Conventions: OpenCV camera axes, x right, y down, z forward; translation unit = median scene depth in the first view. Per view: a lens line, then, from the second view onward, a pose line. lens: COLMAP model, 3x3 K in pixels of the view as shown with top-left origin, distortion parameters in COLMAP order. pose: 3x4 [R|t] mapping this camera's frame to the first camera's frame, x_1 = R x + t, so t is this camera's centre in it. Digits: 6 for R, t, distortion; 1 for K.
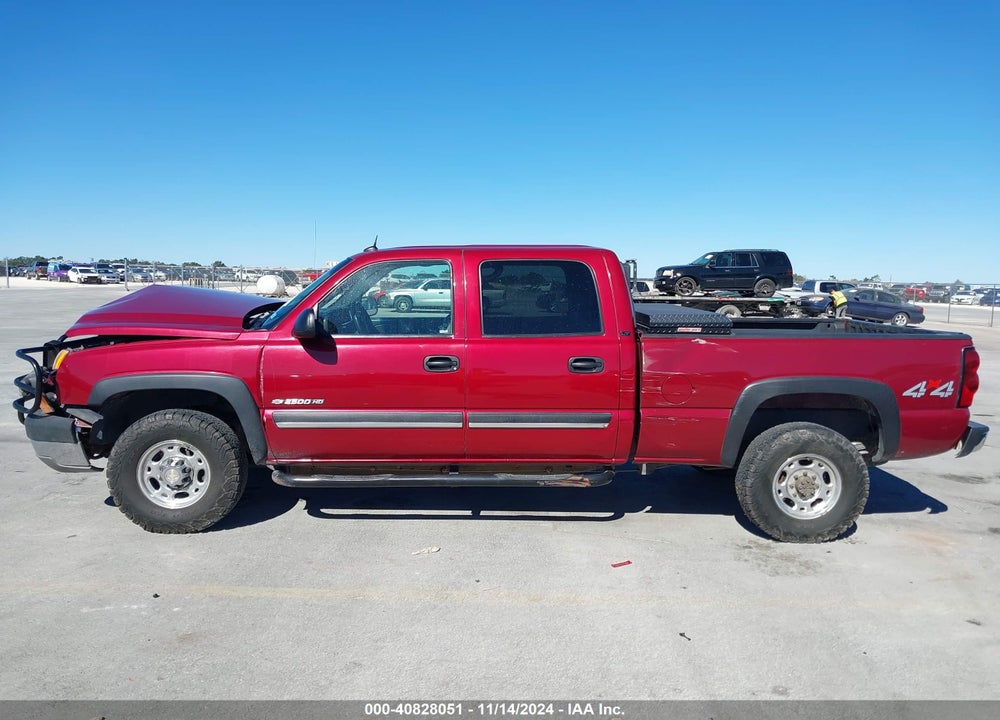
lens RADIAL K [[788.5, 0, 505.7], [0, 788.5, 353.9], [0, 0, 1]] dist [0.012693, -0.026750]
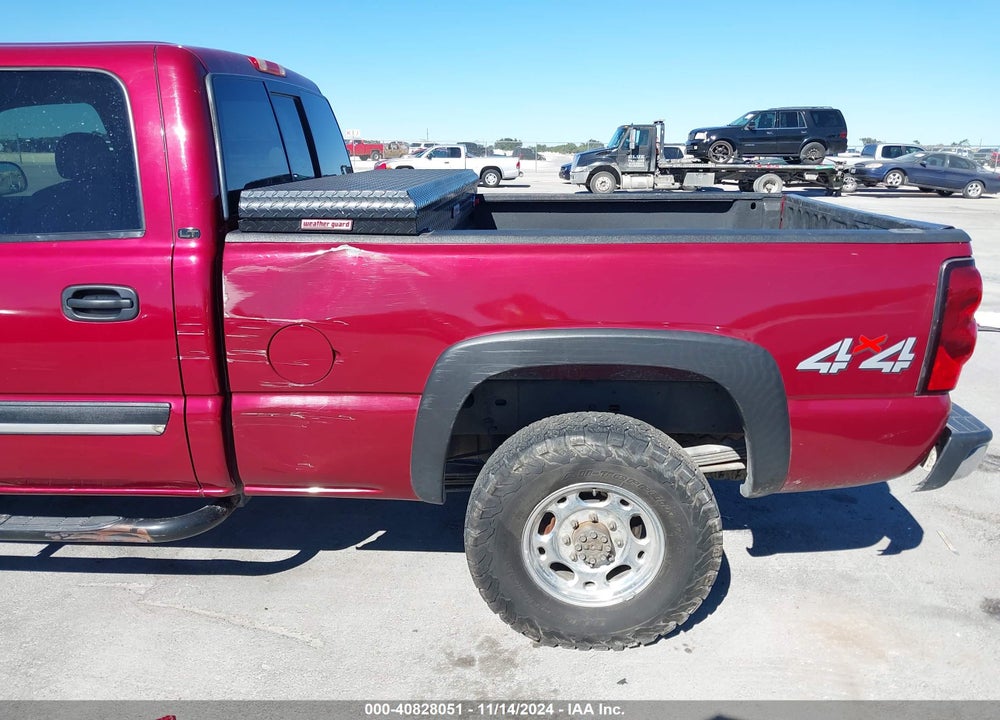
lens RADIAL K [[788.5, 0, 507.3], [0, 788.5, 365.3], [0, 0, 1]] dist [0.012693, -0.026750]
pose [[0.997190, 0.007791, -0.074508, 0.364500], [0.005115, 0.985175, 0.171473, -0.027692], [0.074740, -0.171373, 0.982367, 0.532248]]
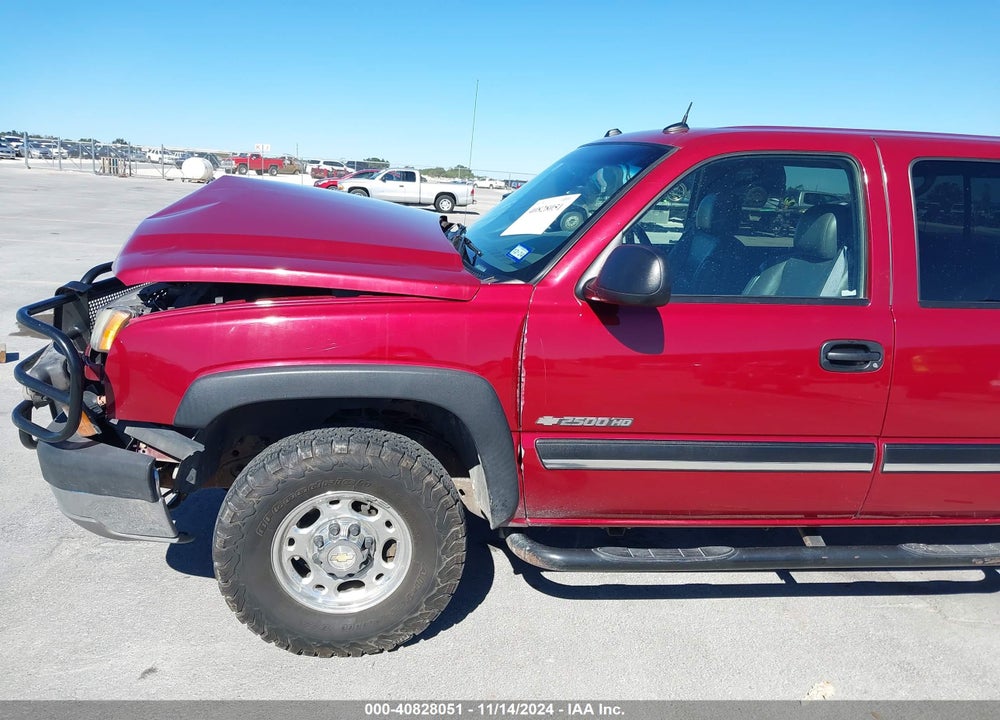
lens RADIAL K [[788.5, 0, 497.9], [0, 788.5, 363.7], [0, 0, 1]] dist [0.012693, -0.026750]
pose [[0.995148, 0.020613, 0.096209, -0.356512], [-0.034015, 0.989593, 0.139816, -0.046930], [-0.092326, -0.142410, 0.985492, 0.472549]]
